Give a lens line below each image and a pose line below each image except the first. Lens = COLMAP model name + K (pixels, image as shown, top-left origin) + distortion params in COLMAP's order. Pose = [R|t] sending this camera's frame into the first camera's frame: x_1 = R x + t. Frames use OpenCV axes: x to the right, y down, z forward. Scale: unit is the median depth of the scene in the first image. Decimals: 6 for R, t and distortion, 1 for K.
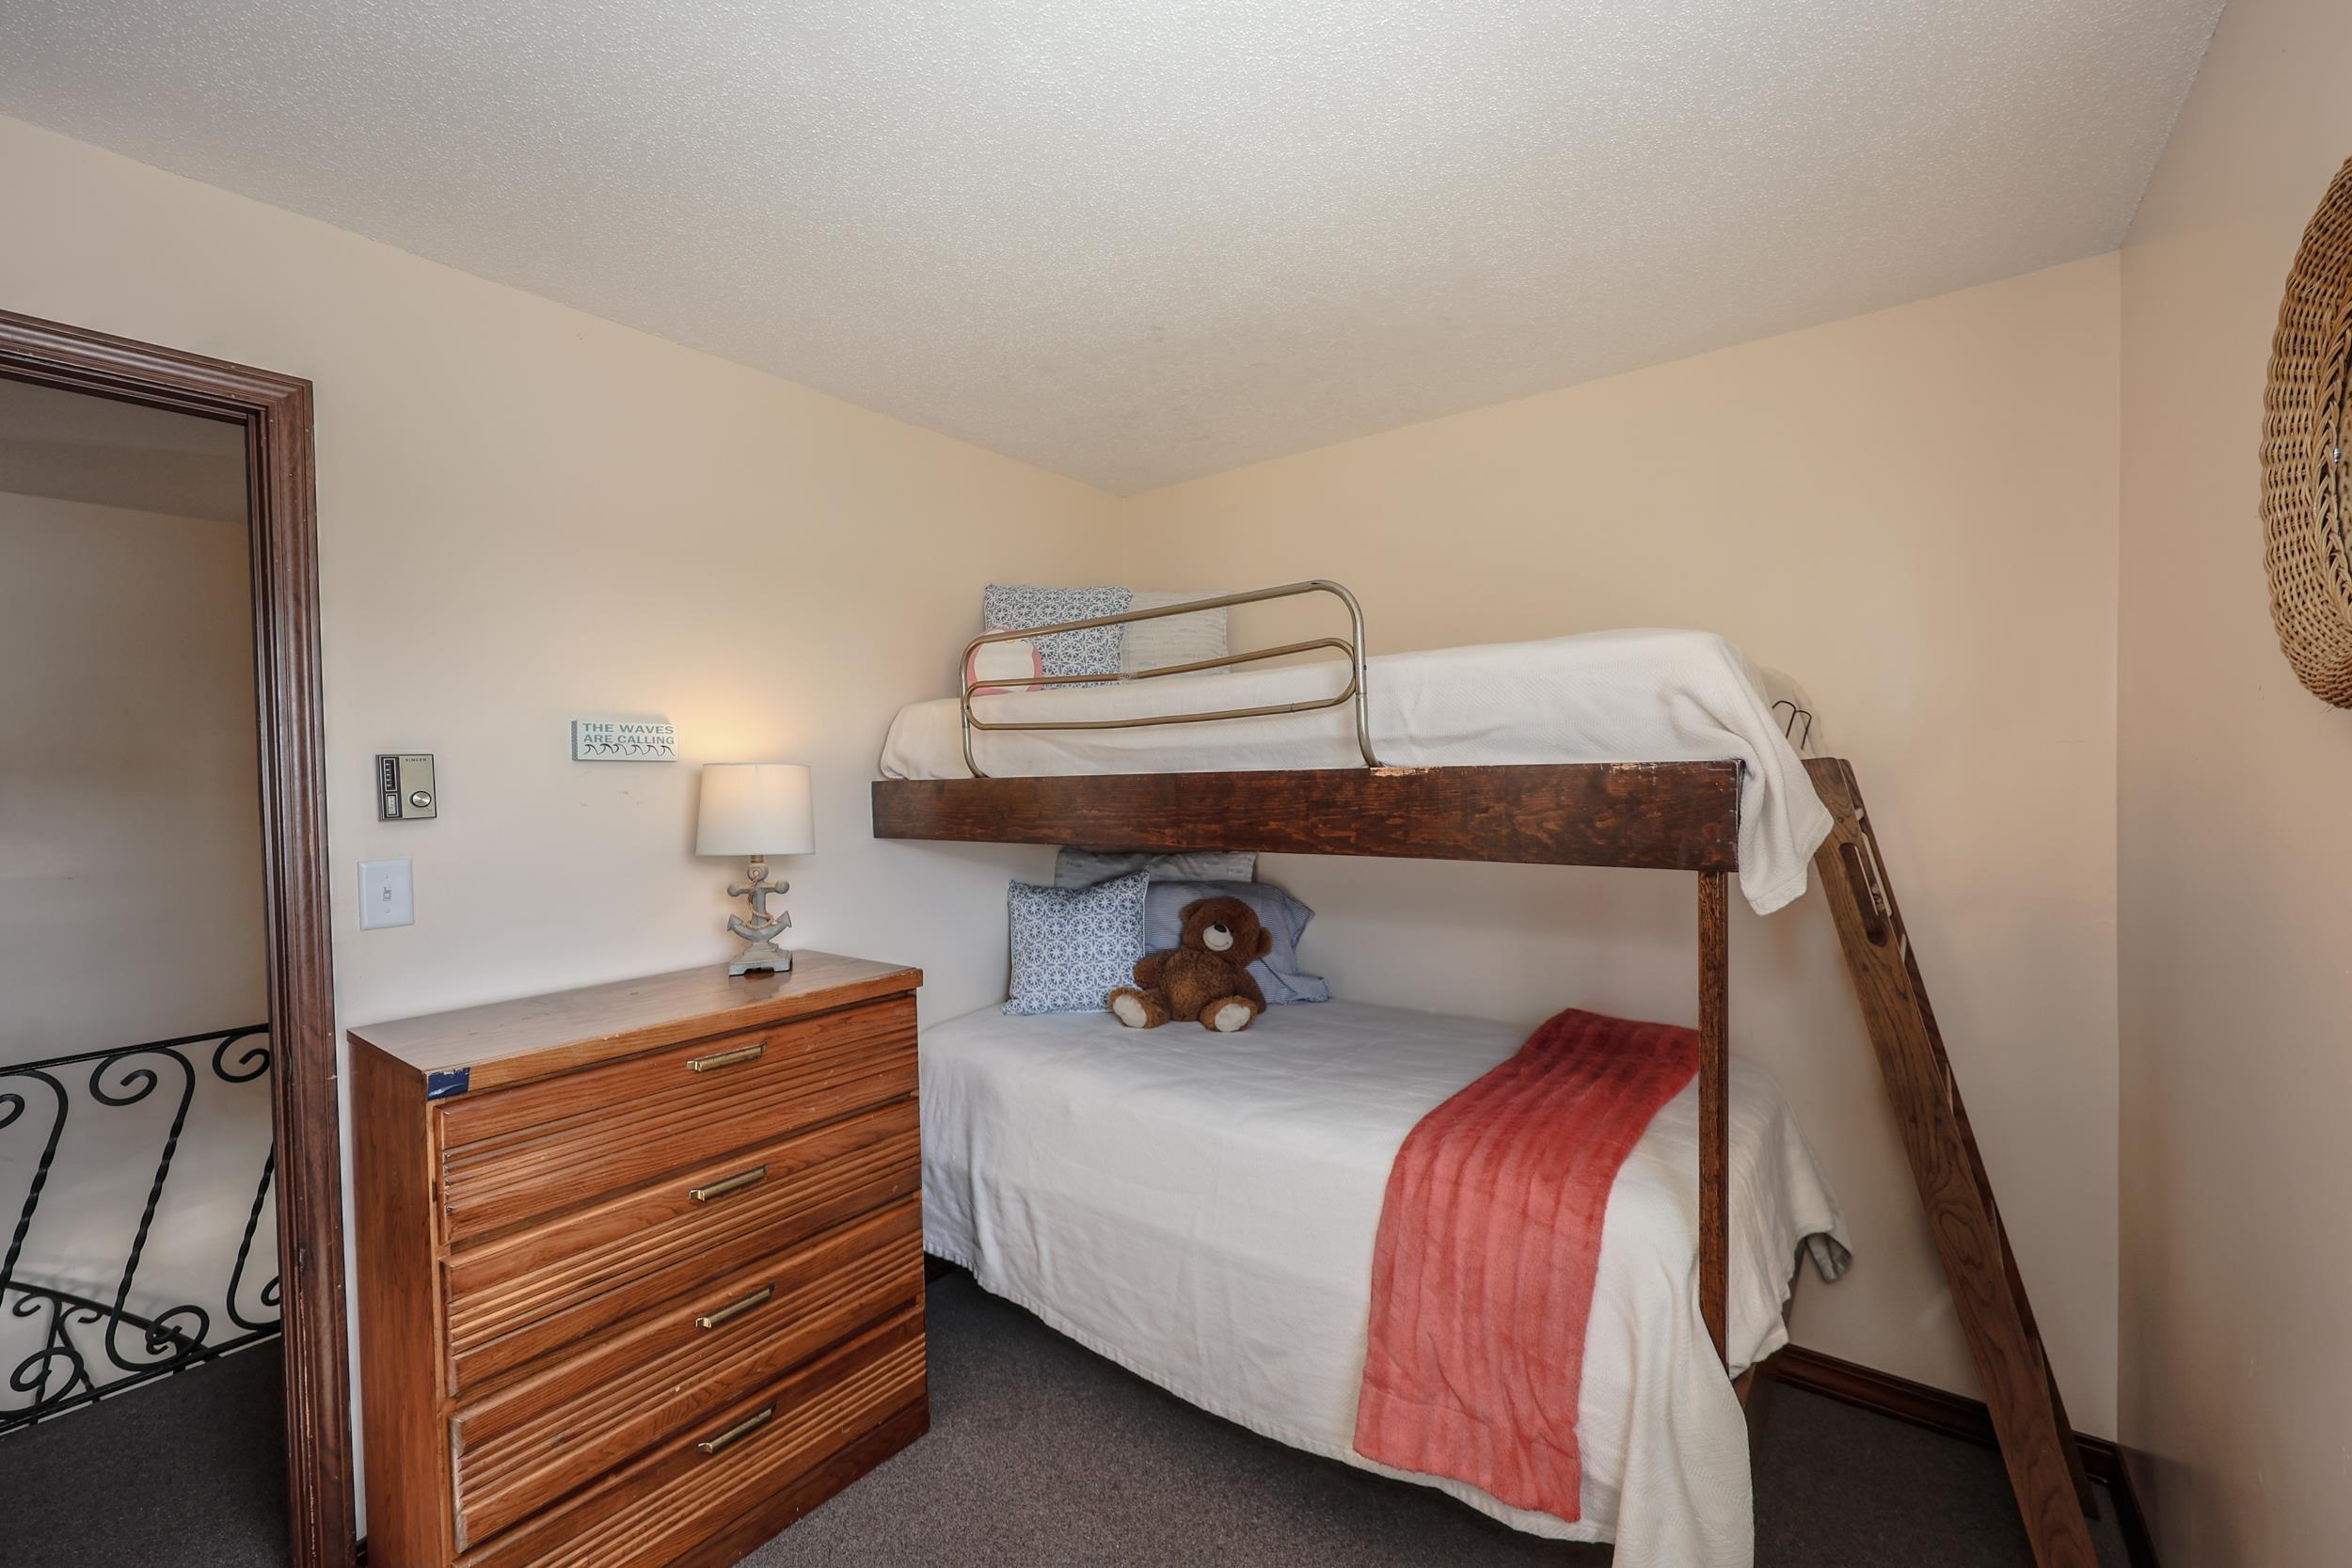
lens RADIAL K [[979.2, 0, 1178.5], [0, 979.2, 780.2], [0, 0, 1]] dist [-0.002993, 0.000025]
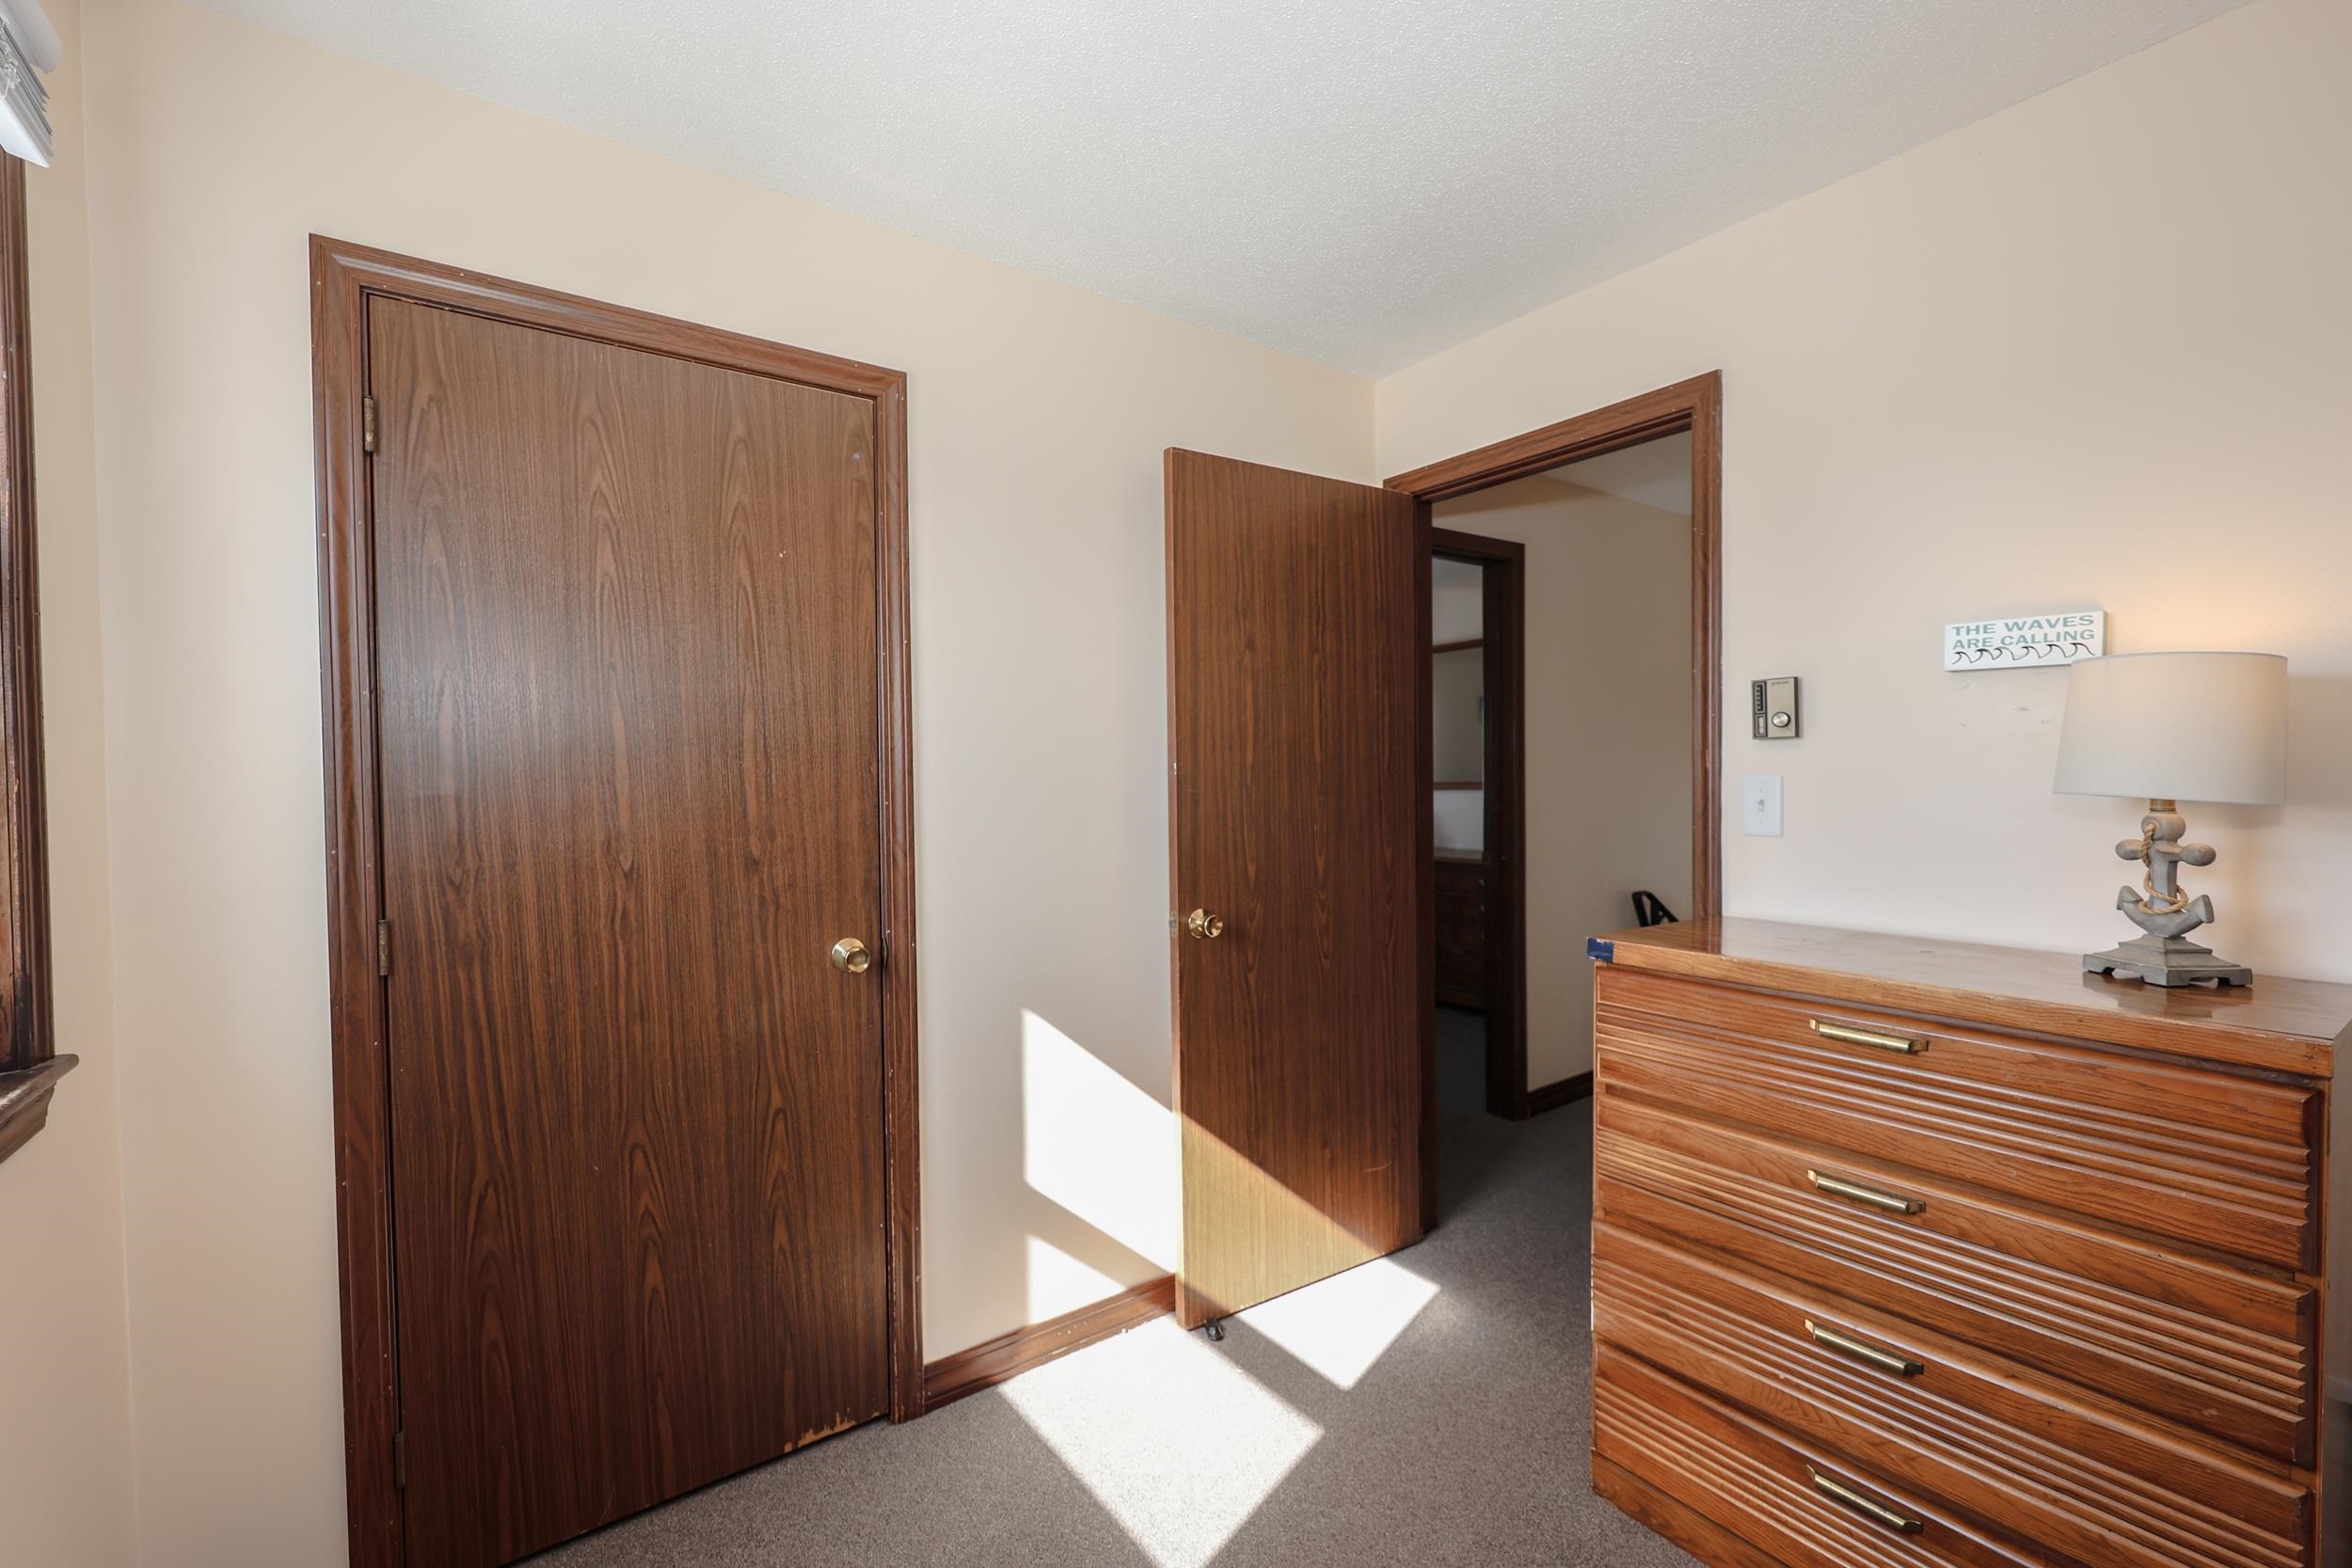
lens RADIAL K [[979.2, 0, 1181.3], [0, 979.2, 783.9], [0, 0, 1]] dist [-0.002993, 0.000025]
pose [[-0.300828, 0.038284, -0.952910, 0.450457], [0.009103, 0.999264, 0.037273, 0.044582], [0.953635, 0.002539, -0.300955, 0.704941]]
